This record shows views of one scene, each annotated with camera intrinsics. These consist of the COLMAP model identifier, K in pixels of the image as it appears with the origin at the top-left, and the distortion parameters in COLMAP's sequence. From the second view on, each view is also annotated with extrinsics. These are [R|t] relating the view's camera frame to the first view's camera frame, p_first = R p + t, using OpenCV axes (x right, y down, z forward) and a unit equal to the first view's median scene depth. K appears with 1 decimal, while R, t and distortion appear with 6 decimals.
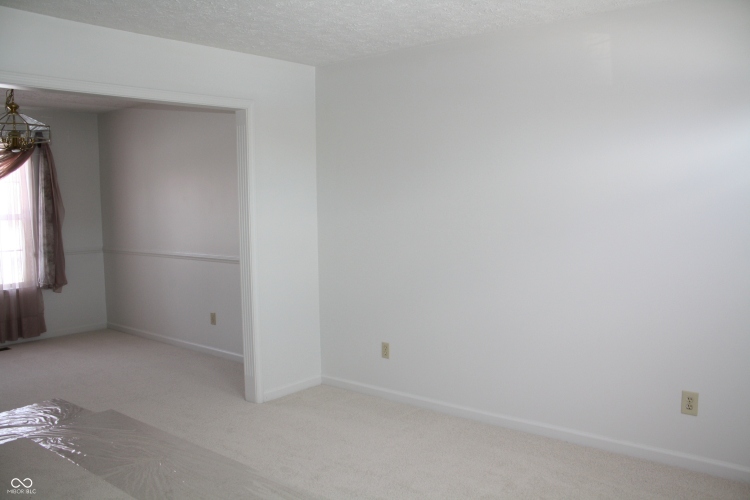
lens RADIAL K [[639.4, 0, 377.7], [0, 639.4, 246.2], [0, 0, 1]] dist [-0.137716, 0.111321]
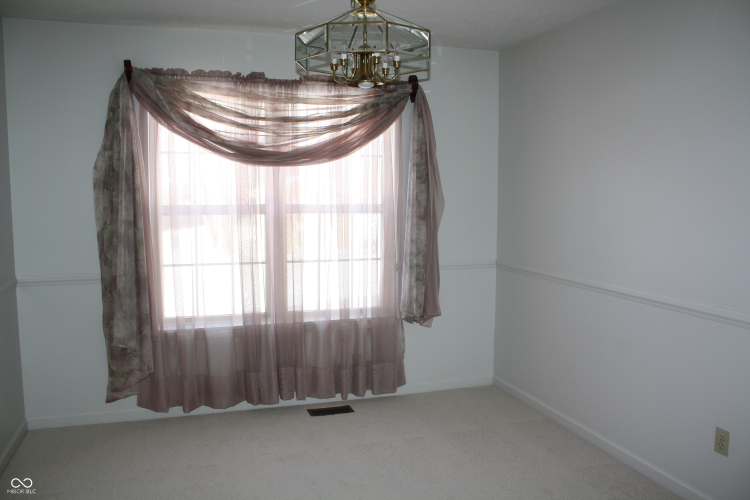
lens RADIAL K [[639.4, 0, 377.7], [0, 639.4, 246.2], [0, 0, 1]] dist [-0.137716, 0.111321]
pose [[0.848076, 0.074634, -0.524591, -0.221543], [-0.060269, 0.997193, 0.044437, -0.037286], [0.526435, -0.006069, 0.850194, 0.419937]]
